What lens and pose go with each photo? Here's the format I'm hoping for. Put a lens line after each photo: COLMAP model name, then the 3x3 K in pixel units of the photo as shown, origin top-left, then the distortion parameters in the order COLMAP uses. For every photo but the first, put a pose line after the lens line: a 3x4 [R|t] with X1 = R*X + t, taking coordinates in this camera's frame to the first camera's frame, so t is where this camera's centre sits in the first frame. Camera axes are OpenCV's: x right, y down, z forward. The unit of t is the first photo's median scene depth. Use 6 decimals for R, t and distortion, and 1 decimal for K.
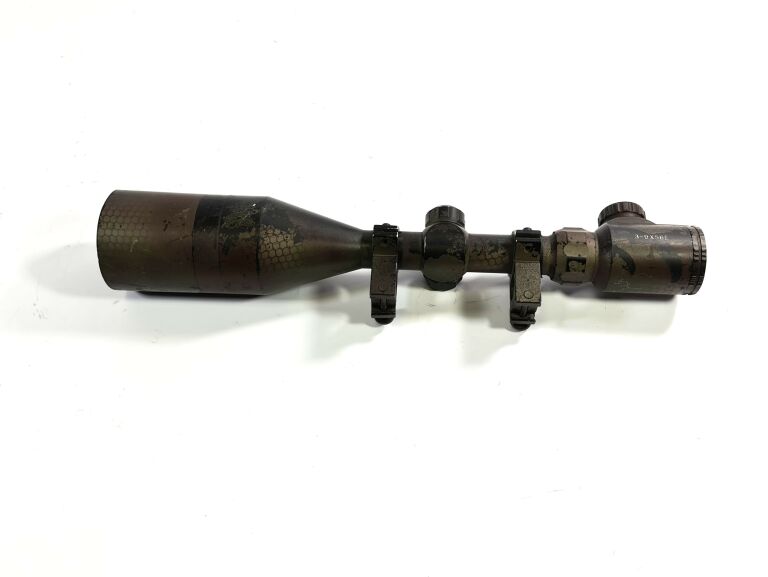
lens RADIAL K [[758.0, 0, 384.0], [0, 758.0, 288.5], [0, 0, 1]] dist [-0.018305, -0.030726]
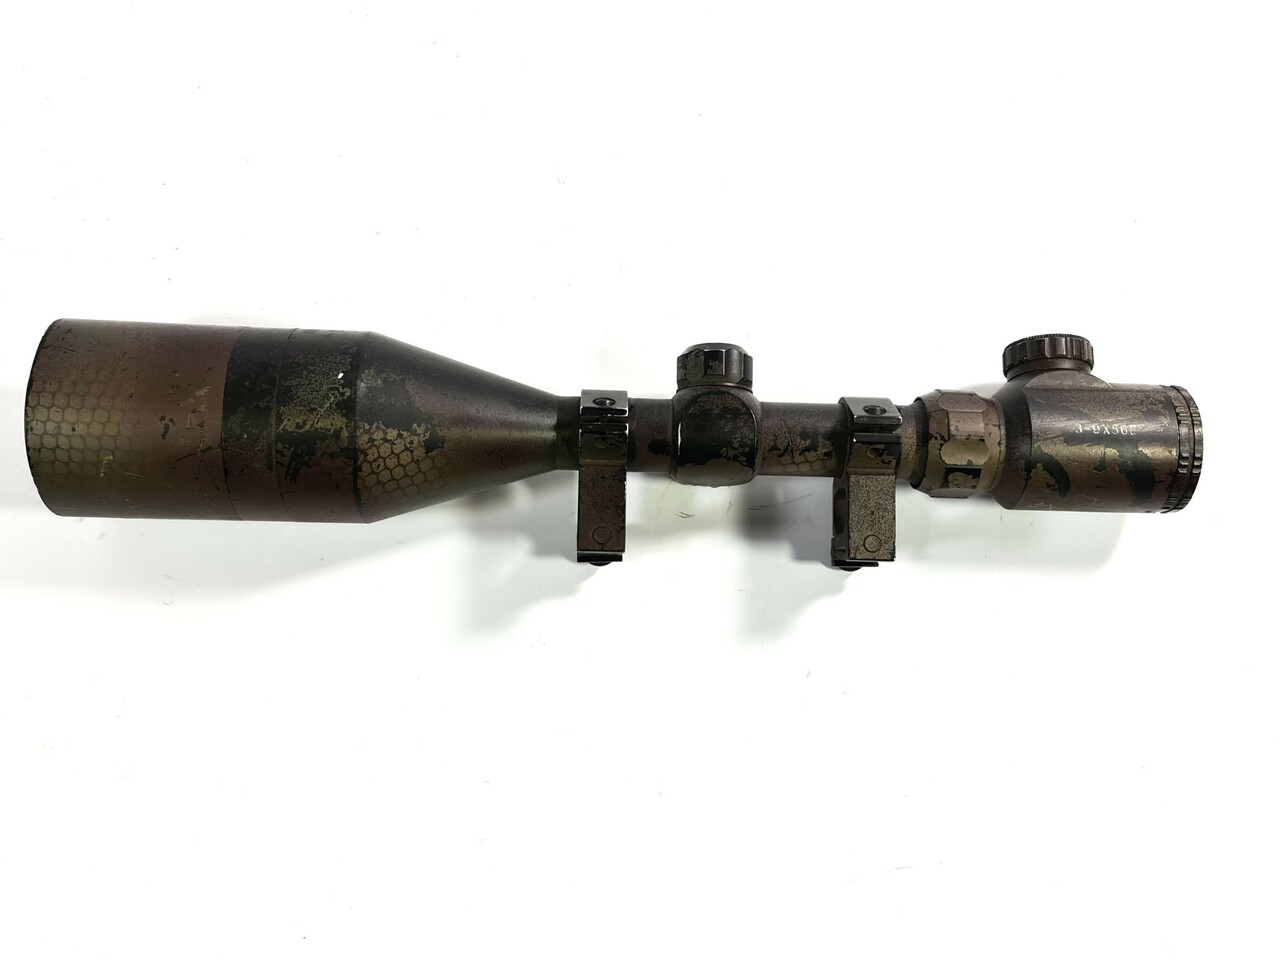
lens RADIAL K [[1263.3, 0, 640.0], [0, 1263.3, 480.0], [0, 0, 1]] dist [-0.018305, -0.030726]
pose [[0.996931, -0.026546, 0.073642, -0.037491], [-0.000778, 0.937341, 0.348413, -0.334981], [-0.078277, -0.347402, 0.934444, 0.182830]]
